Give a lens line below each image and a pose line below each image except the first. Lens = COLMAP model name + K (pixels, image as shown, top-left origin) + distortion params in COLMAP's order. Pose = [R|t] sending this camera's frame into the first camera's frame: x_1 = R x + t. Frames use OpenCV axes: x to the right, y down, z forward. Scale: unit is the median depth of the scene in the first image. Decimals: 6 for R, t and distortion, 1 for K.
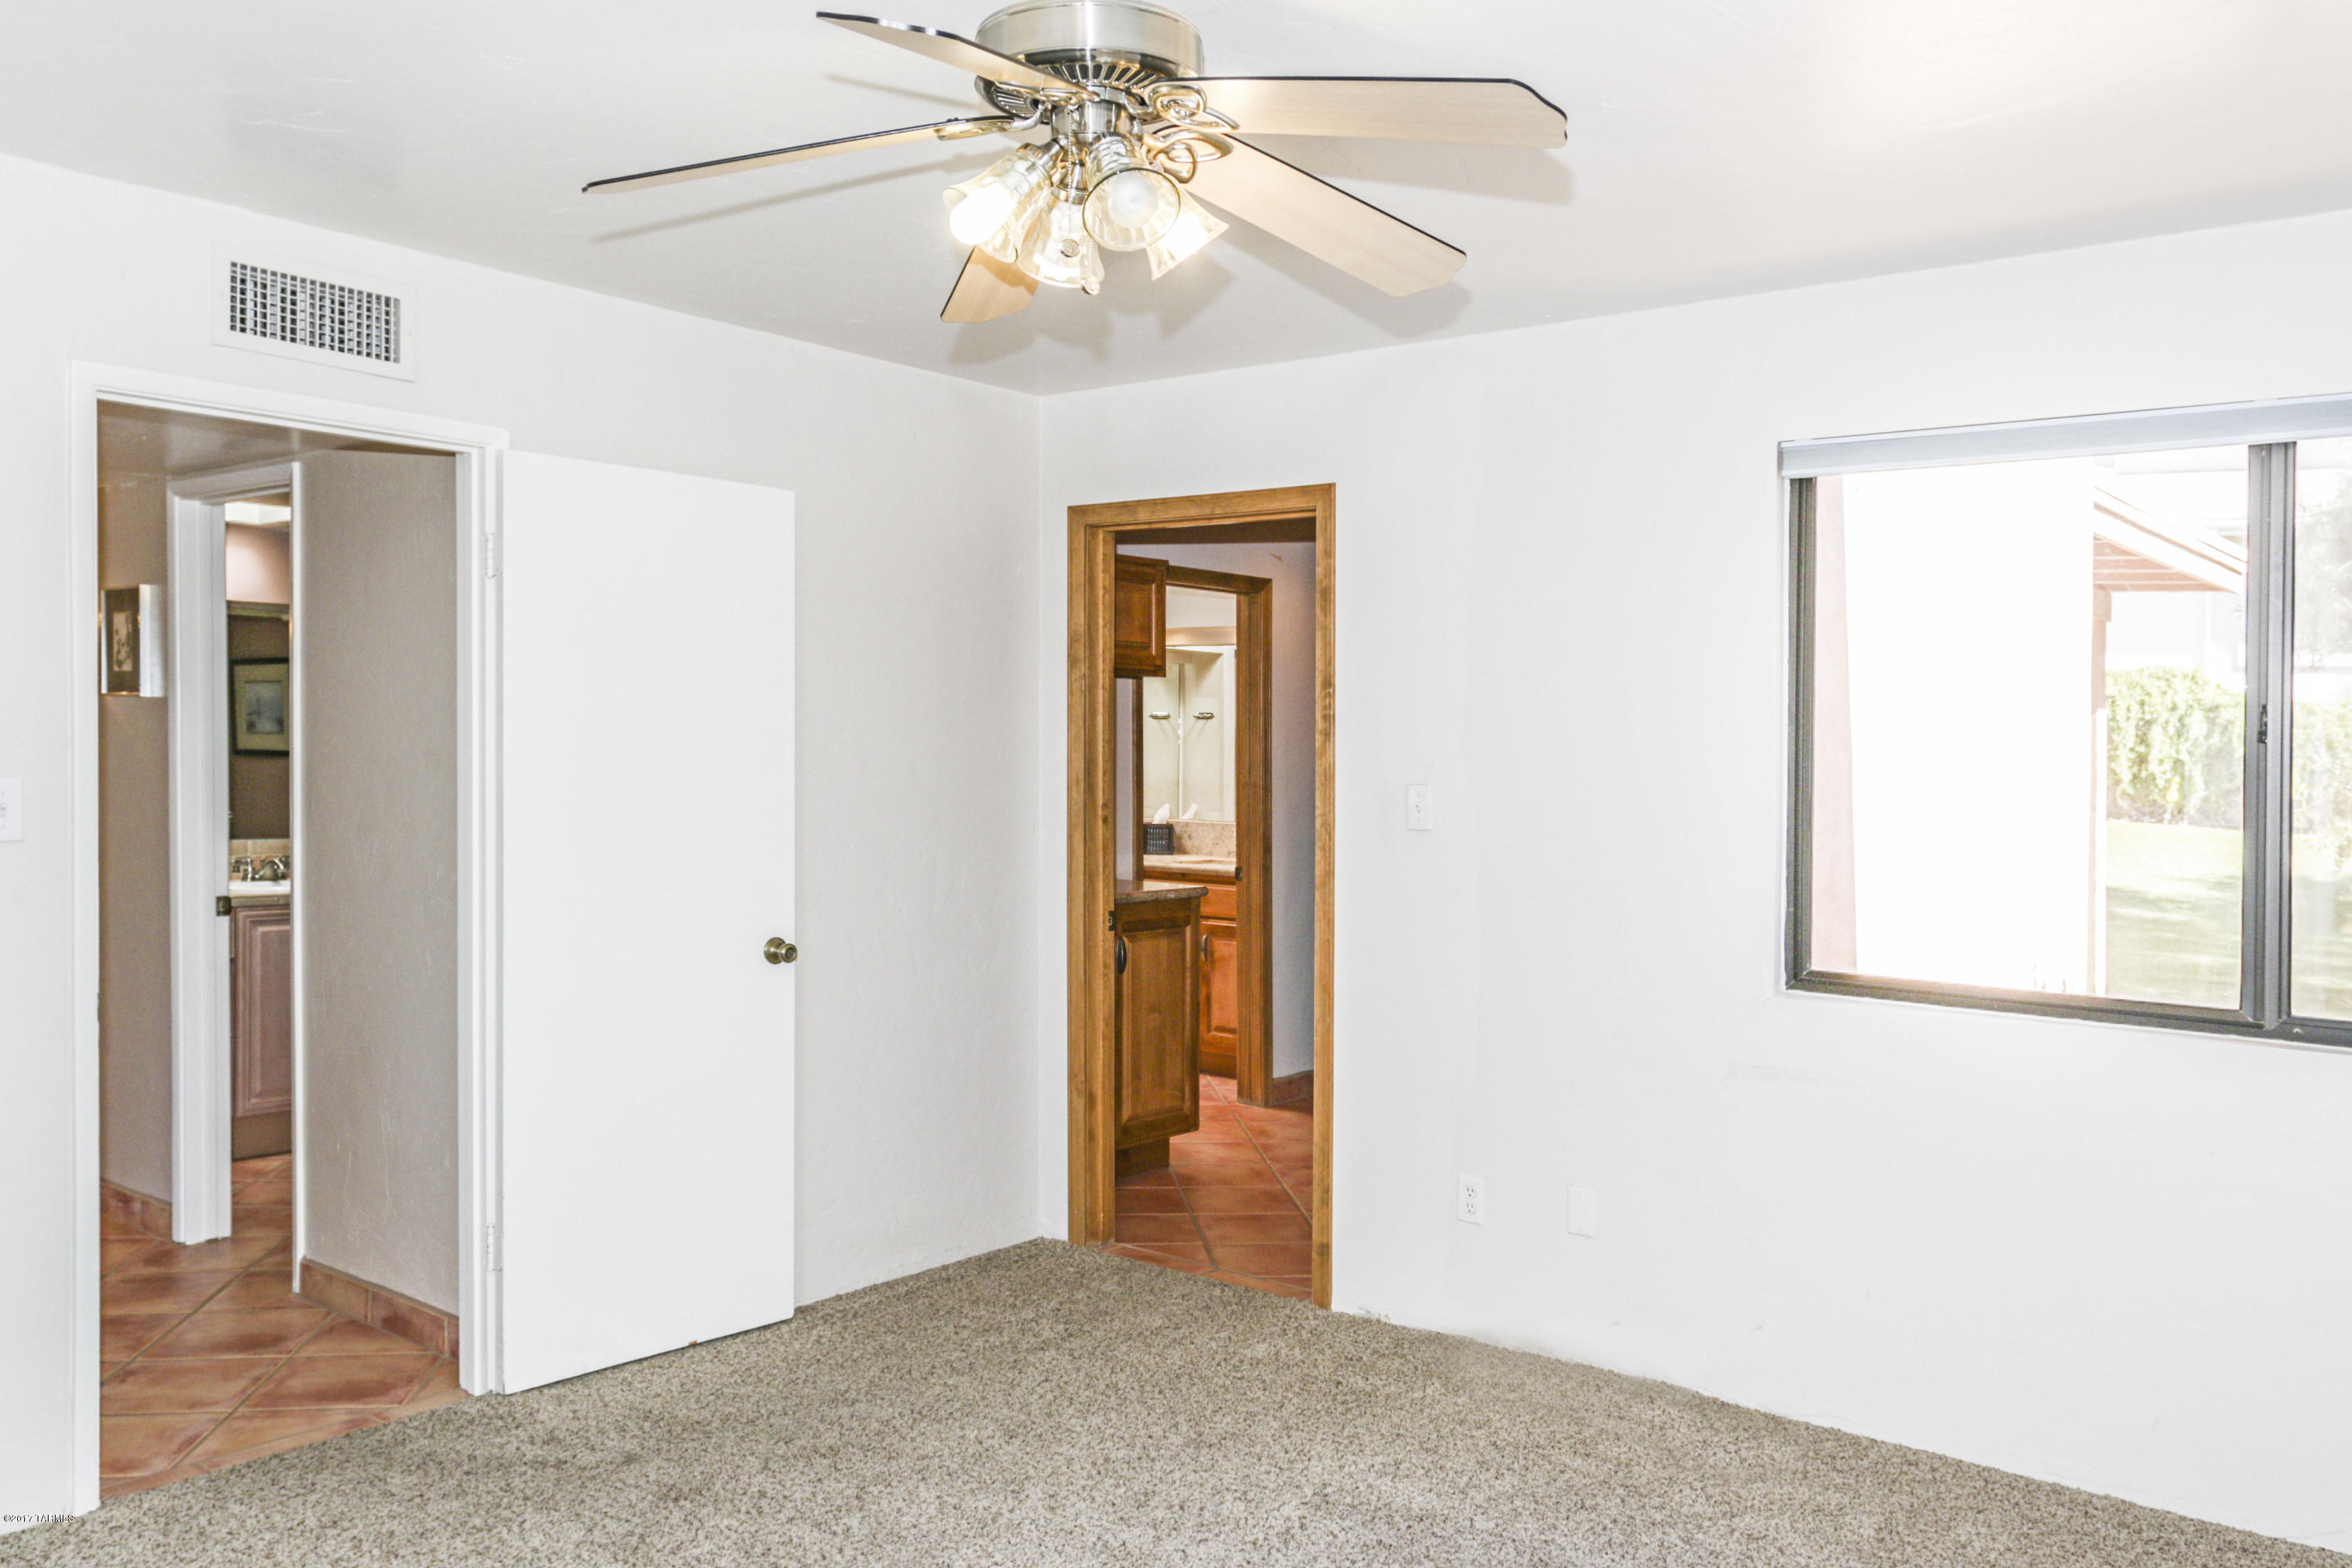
lens RADIAL K [[1861.5, 0, 1176.0], [0, 1861.5, 780.5], [0, 0, 1]] dist [-0.082927, 0.051412]
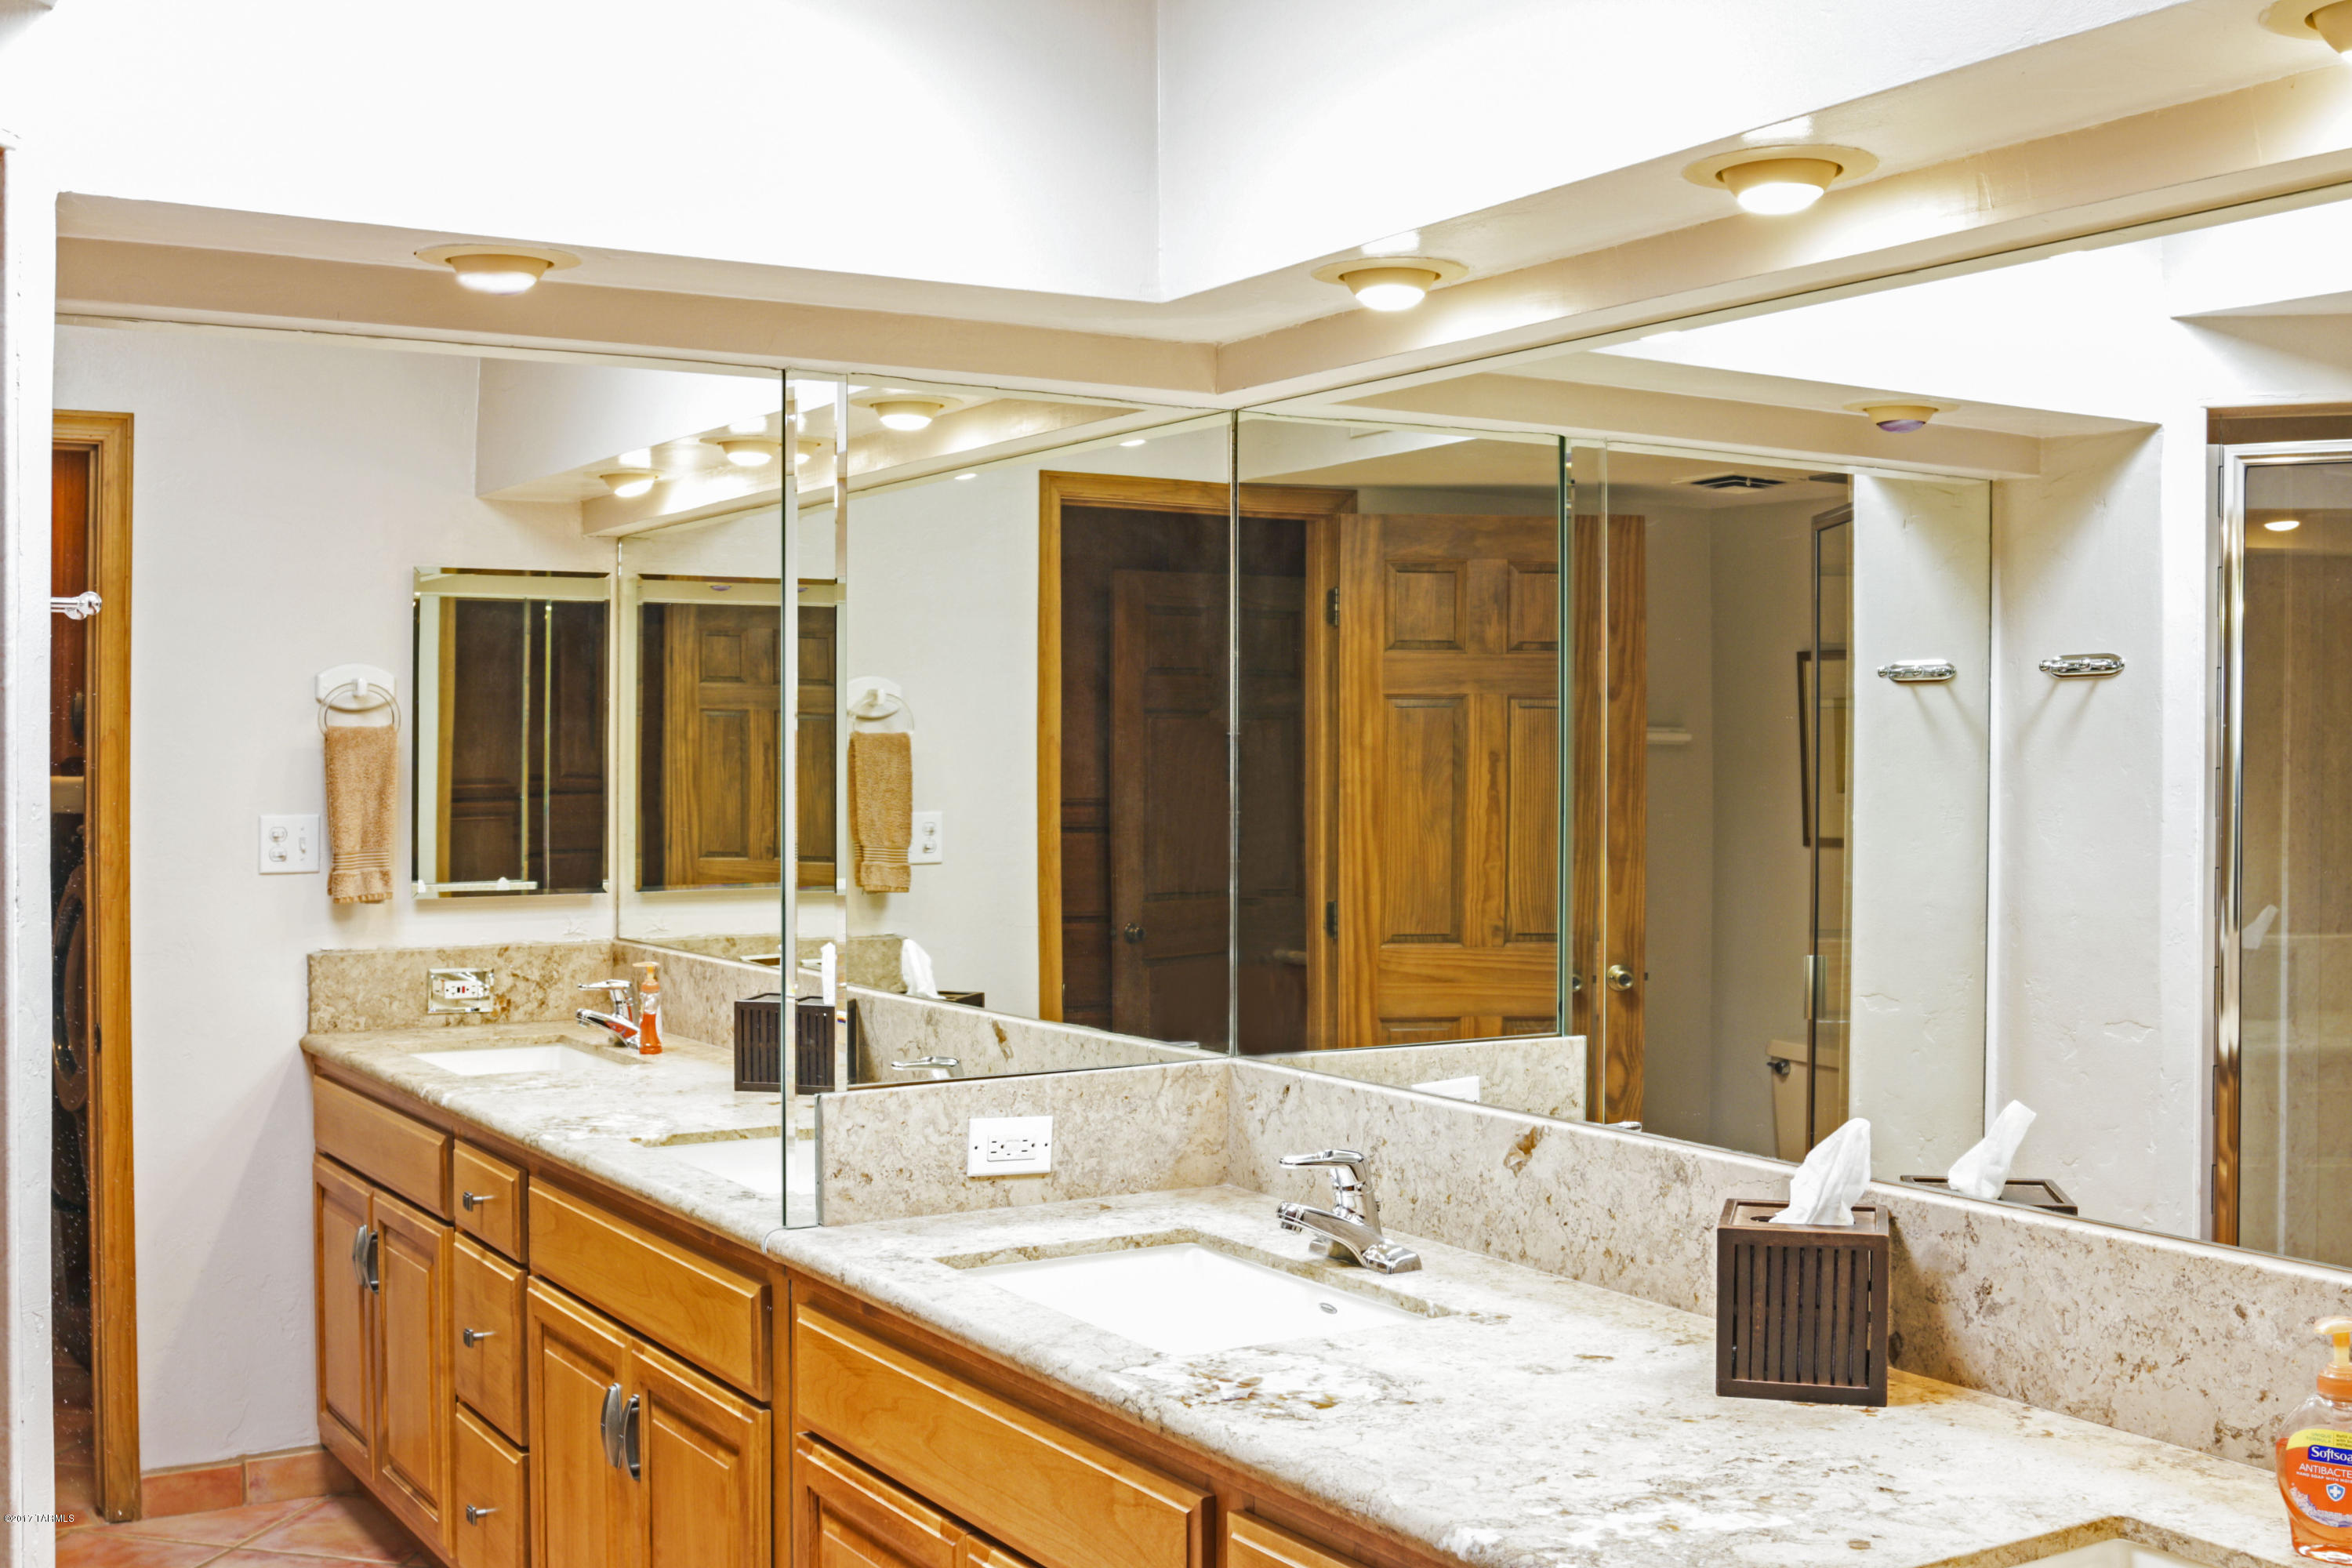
lens RADIAL K [[2570.2, 0, 1177.4], [0, 2570.2, 783.3], [0, 0, 1]] dist [-0.013054, 0.000000]
pose [[0.944890, 0.003626, -0.327368, 0.012801], [-0.003260, 0.999993, 0.001665, -0.018962], [0.327372, -0.000506, 0.944895, 0.620670]]
